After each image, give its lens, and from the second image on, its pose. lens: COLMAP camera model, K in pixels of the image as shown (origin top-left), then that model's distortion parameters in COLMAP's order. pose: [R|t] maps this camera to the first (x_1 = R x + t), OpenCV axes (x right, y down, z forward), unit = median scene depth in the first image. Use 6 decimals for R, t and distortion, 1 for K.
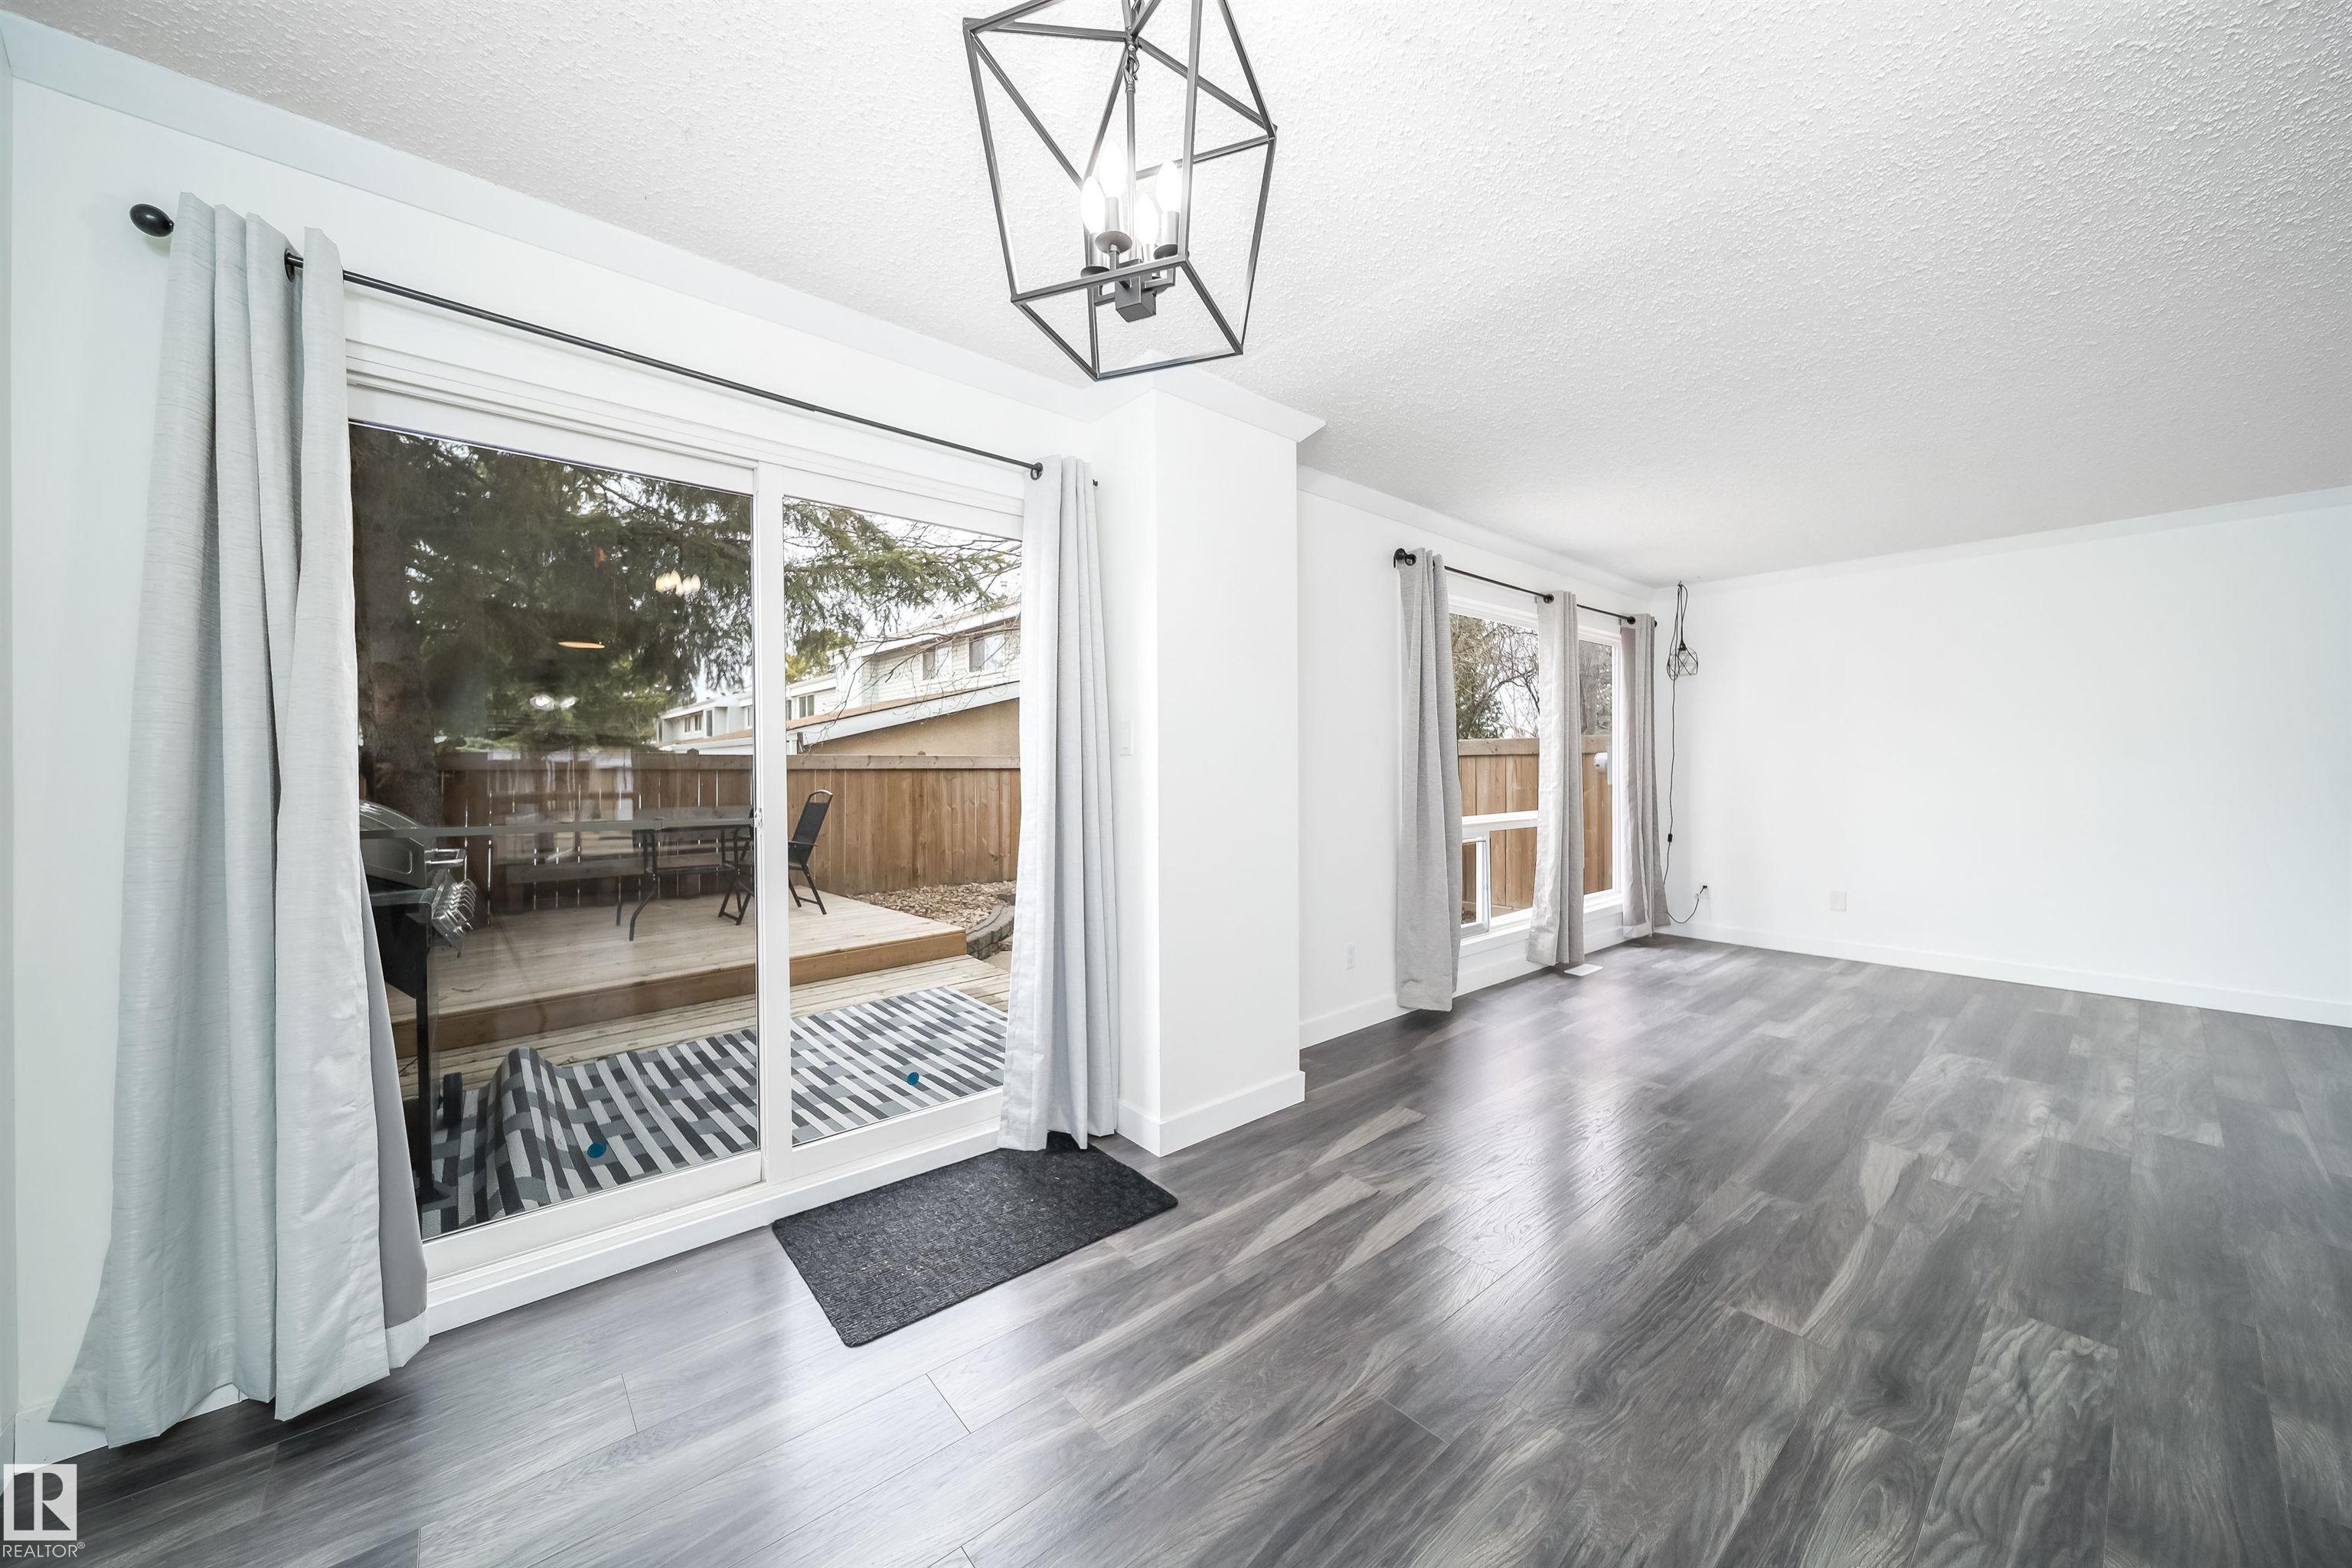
lens RADIAL K [[849.5, 0, 1185.8], [0, 849.5, 762.1], [0, 0, 1]] dist [-0.004532, -0.000411]
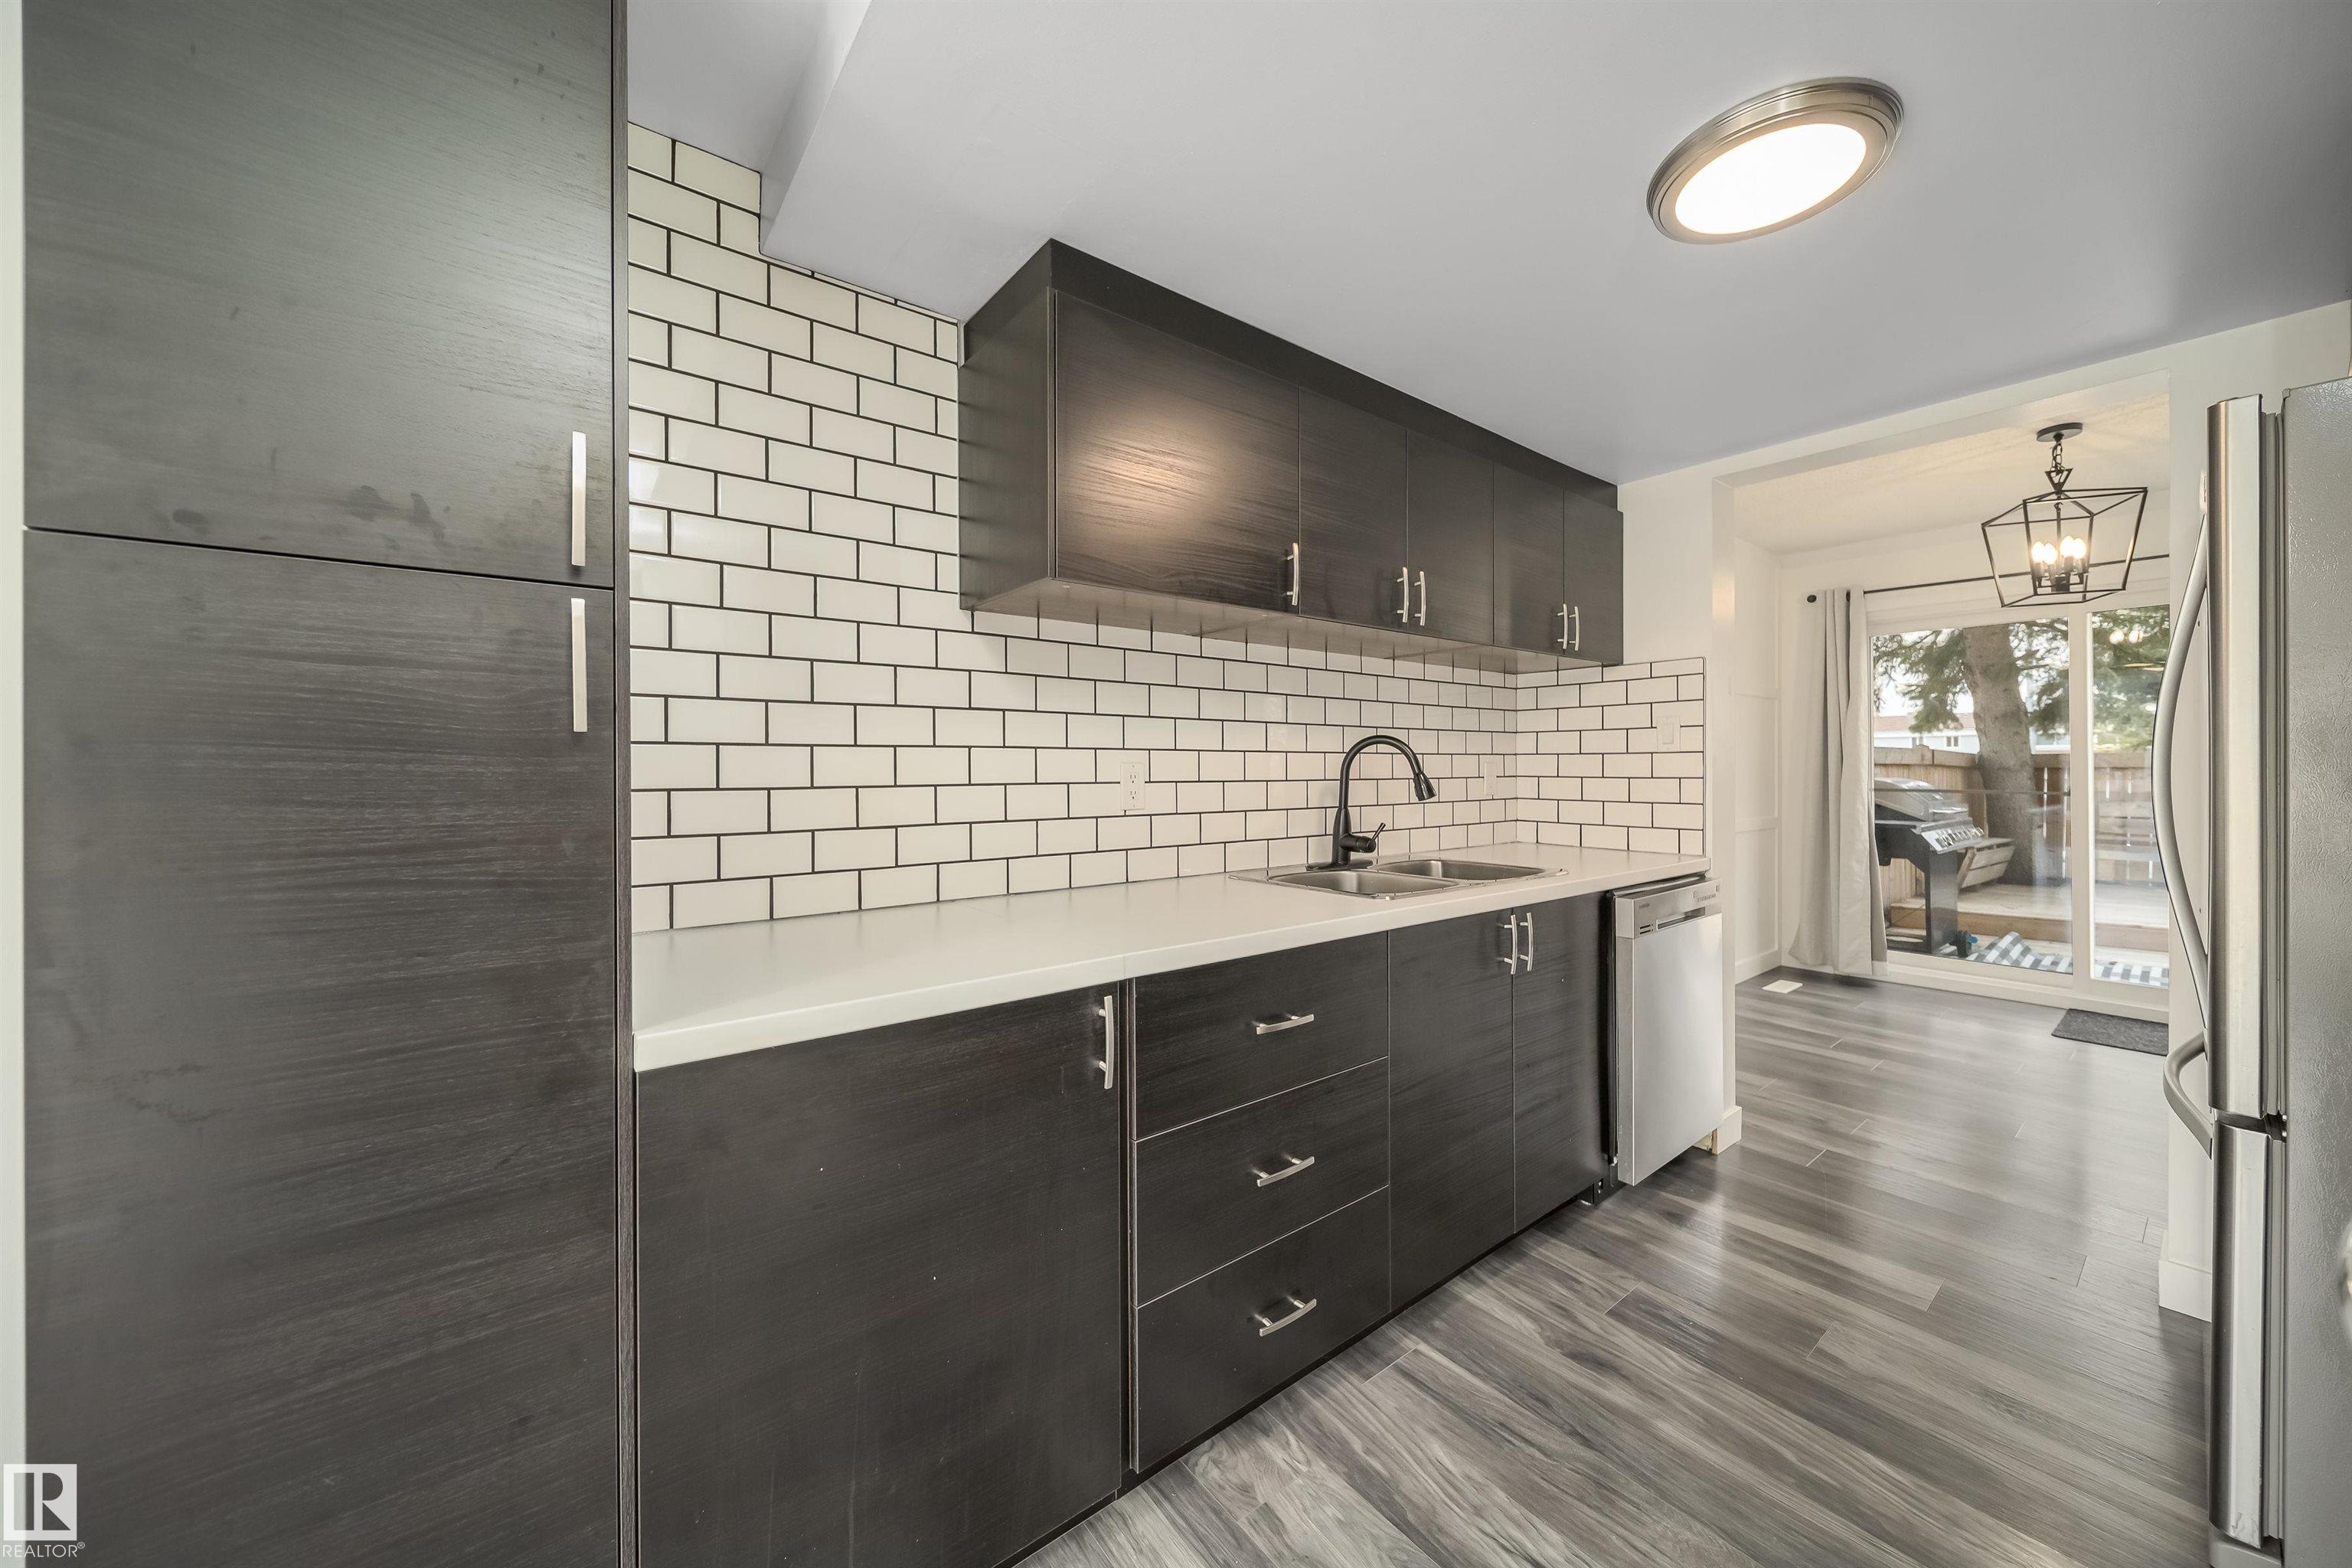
lens RADIAL K [[829.4, 0, 1183.7], [0, 829.4, 771.3], [0, 0, 1]] dist [-0.003026, -0.000632]
pose [[-0.047766, 0.003782, -0.998851, 1.163841], [0.009555, 0.999949, 0.003330, -0.002168], [0.998813, -0.009385, -0.047800, -0.707309]]
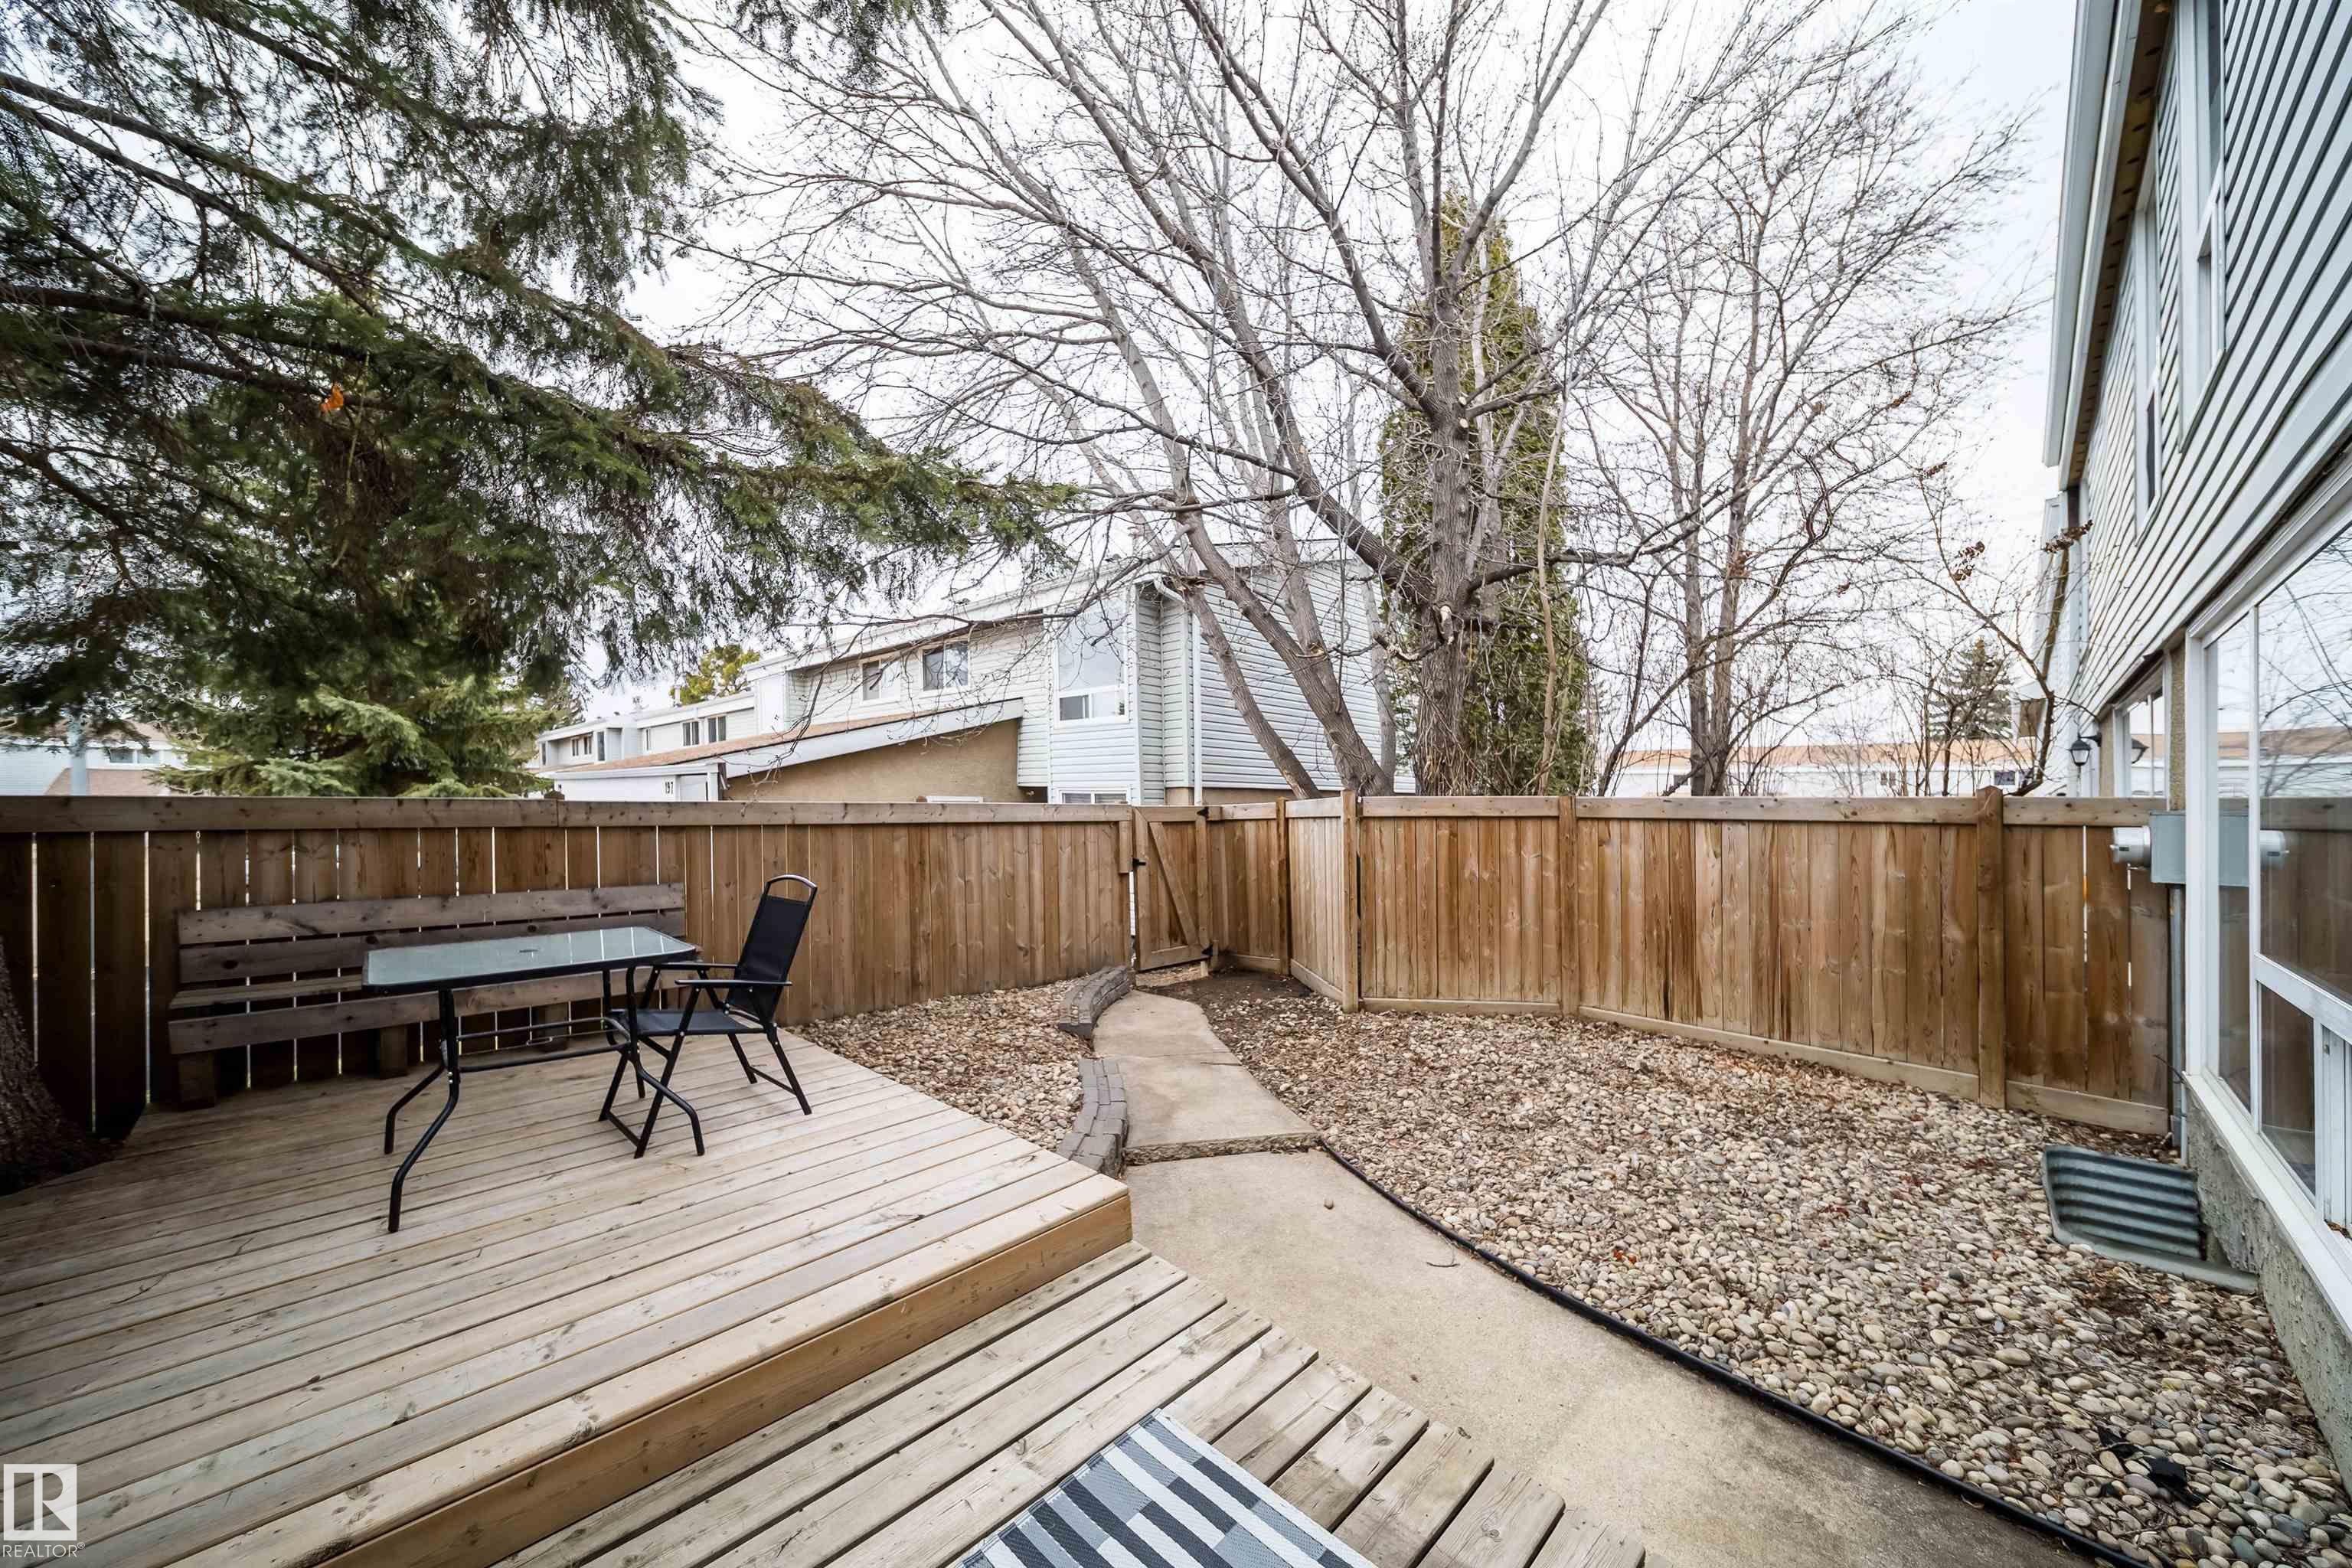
lens RADIAL K [[849.5, 0, 1172.8], [0, 849.5, 821.0], [0, 0, 1]] dist [-0.004532, -0.000411]
pose [[0.996838, 0.012830, 0.078414, -0.541447], [-0.015222, 0.999434, 0.029986, -0.053629], [-0.077985, -0.031085, 0.996470, 1.043676]]
